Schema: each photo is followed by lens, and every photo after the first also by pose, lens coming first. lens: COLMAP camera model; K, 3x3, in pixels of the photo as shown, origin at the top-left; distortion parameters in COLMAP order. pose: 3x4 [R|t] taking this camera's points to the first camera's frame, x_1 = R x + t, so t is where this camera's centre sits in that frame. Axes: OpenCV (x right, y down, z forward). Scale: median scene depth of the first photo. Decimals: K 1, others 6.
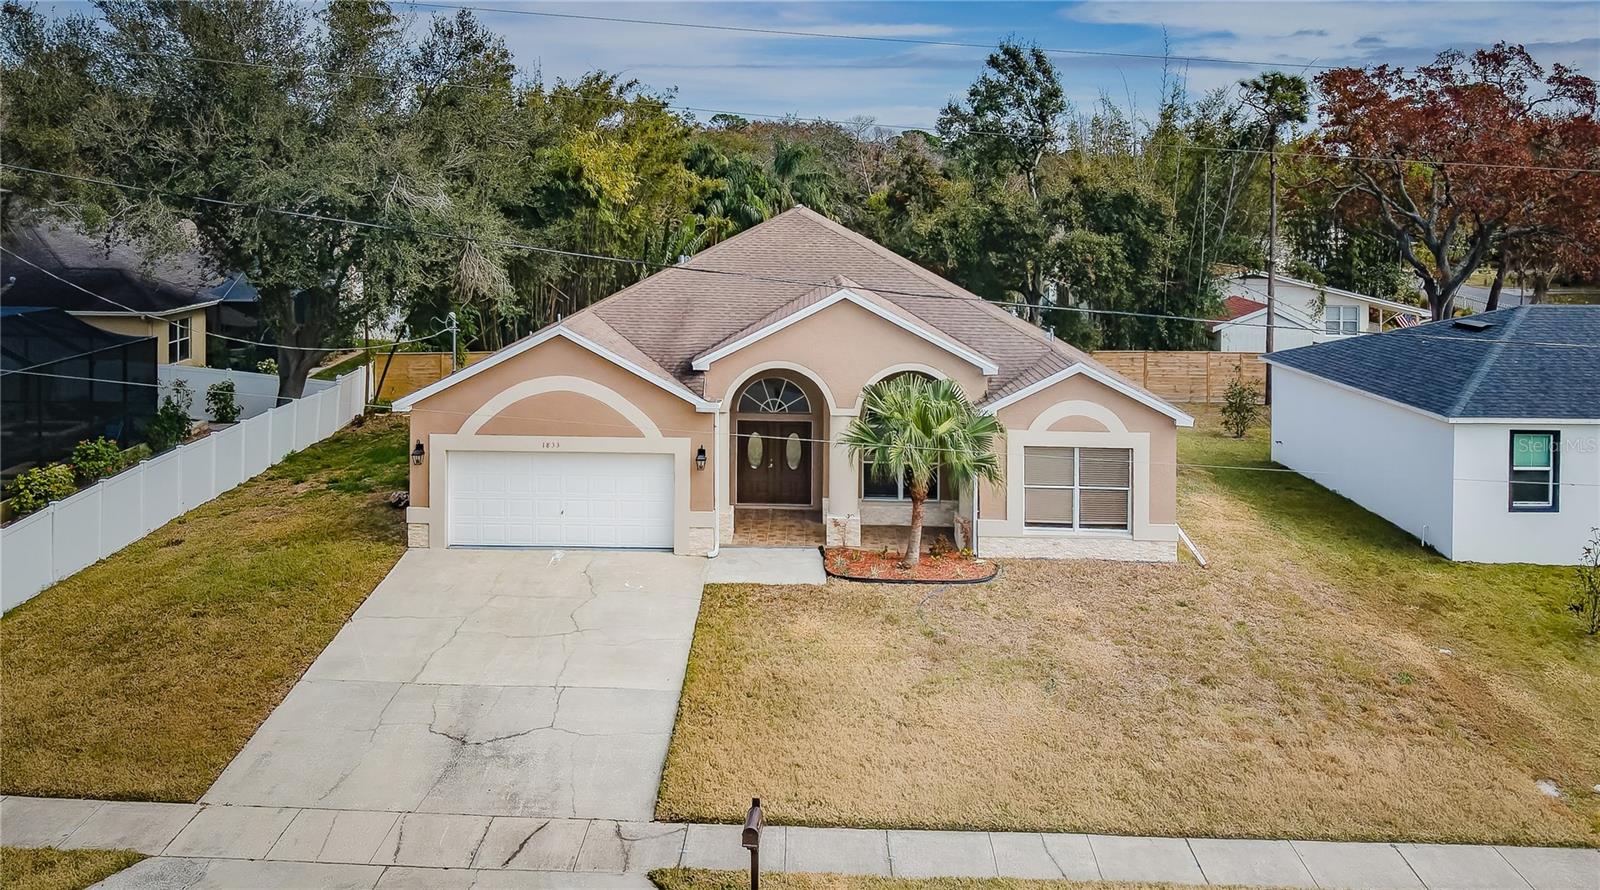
lens RADIAL K [[1164.5, 0, 745.2], [0, 1164.5, 444.7], [0, 0, 1]] dist [-0.034375, -0.004880]
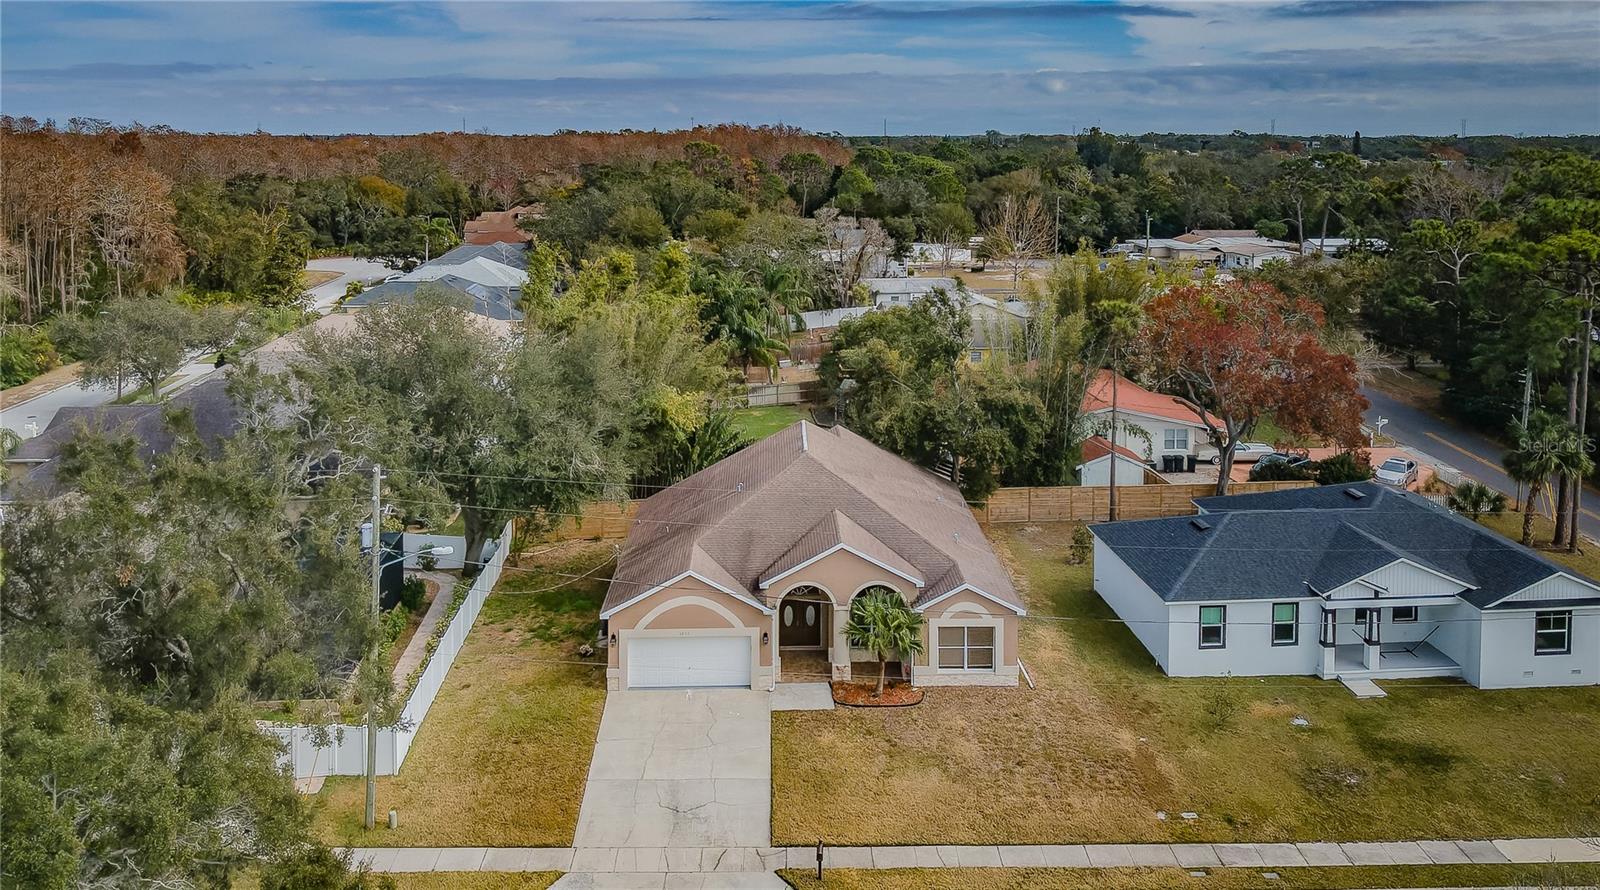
lens RADIAL K [[1086.2, 0, 800.0], [0, 1086.2, 445.0], [0, 0, 1]] dist [-0.041946, -0.002850]
pose [[0.996738, -0.008607, 0.080246, -0.121020], [0.007052, 0.999782, 0.019646, -0.334615], [-0.080398, -0.019016, 0.996581, -0.732439]]
